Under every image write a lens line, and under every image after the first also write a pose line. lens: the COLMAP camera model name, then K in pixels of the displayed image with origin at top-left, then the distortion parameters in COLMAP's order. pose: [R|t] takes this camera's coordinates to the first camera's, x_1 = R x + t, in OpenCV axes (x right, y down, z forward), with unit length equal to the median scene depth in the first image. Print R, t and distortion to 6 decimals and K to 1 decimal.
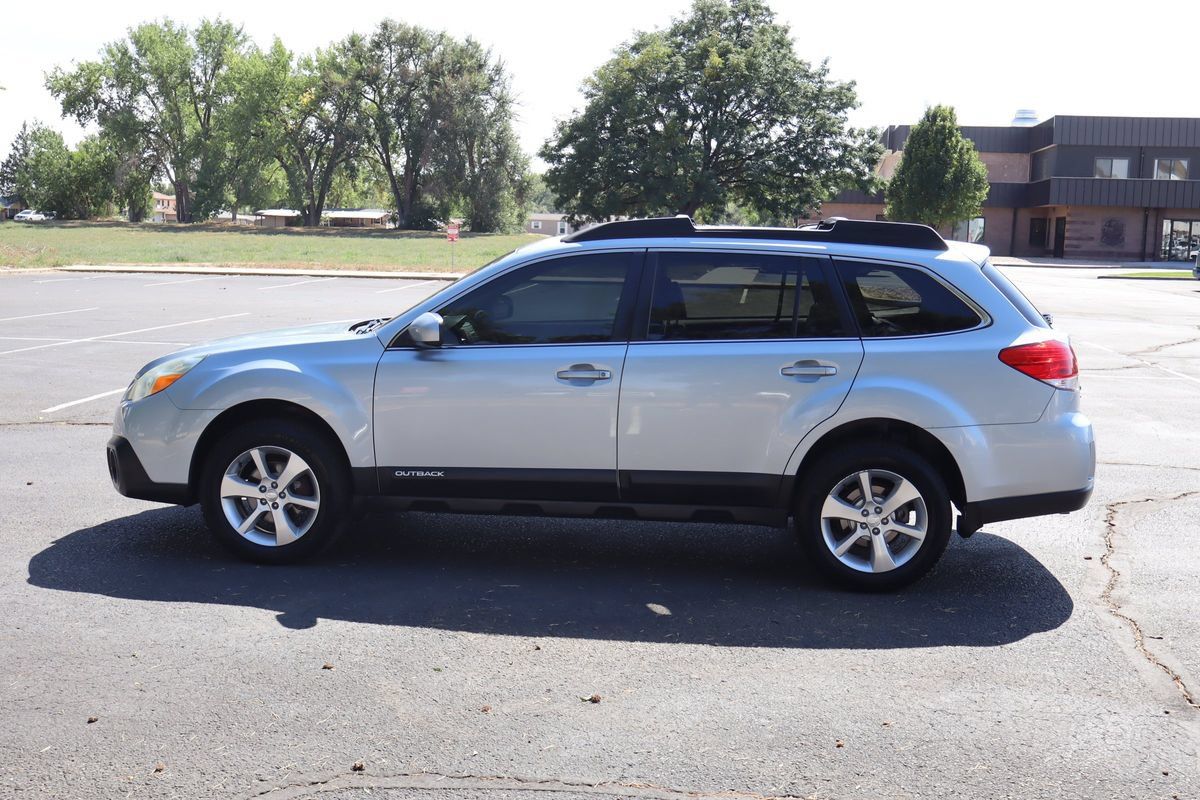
lens RADIAL K [[1726.5, 0, 621.6], [0, 1726.5, 401.7], [0, 0, 1]] dist [0.015981, -0.012206]
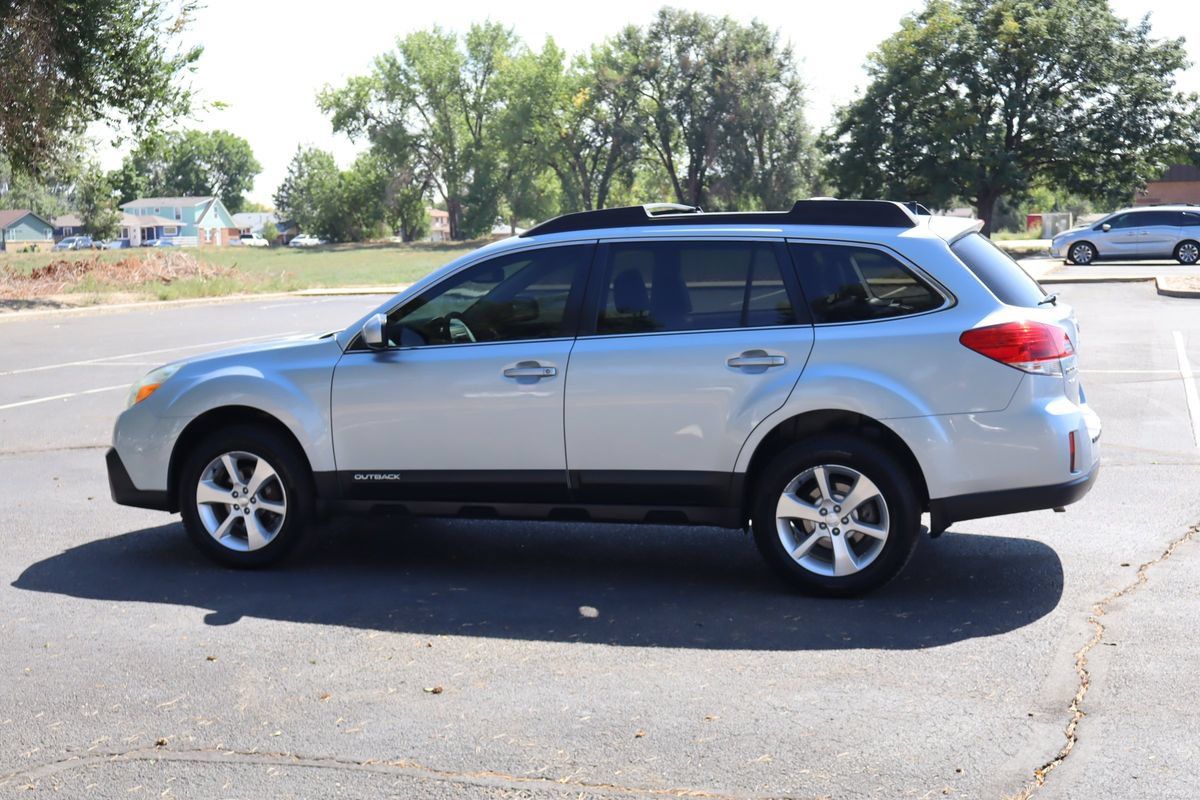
lens RADIAL K [[2020.6, 0, 600.0], [0, 2020.6, 400.0], [0, 0, 1]] dist [0.013911, -0.025895]
pose [[0.963102, -0.024781, -0.267993, 0.120816], [0.019278, 0.999546, -0.023147, 0.010208], [0.268445, 0.017126, 0.963143, -0.031925]]
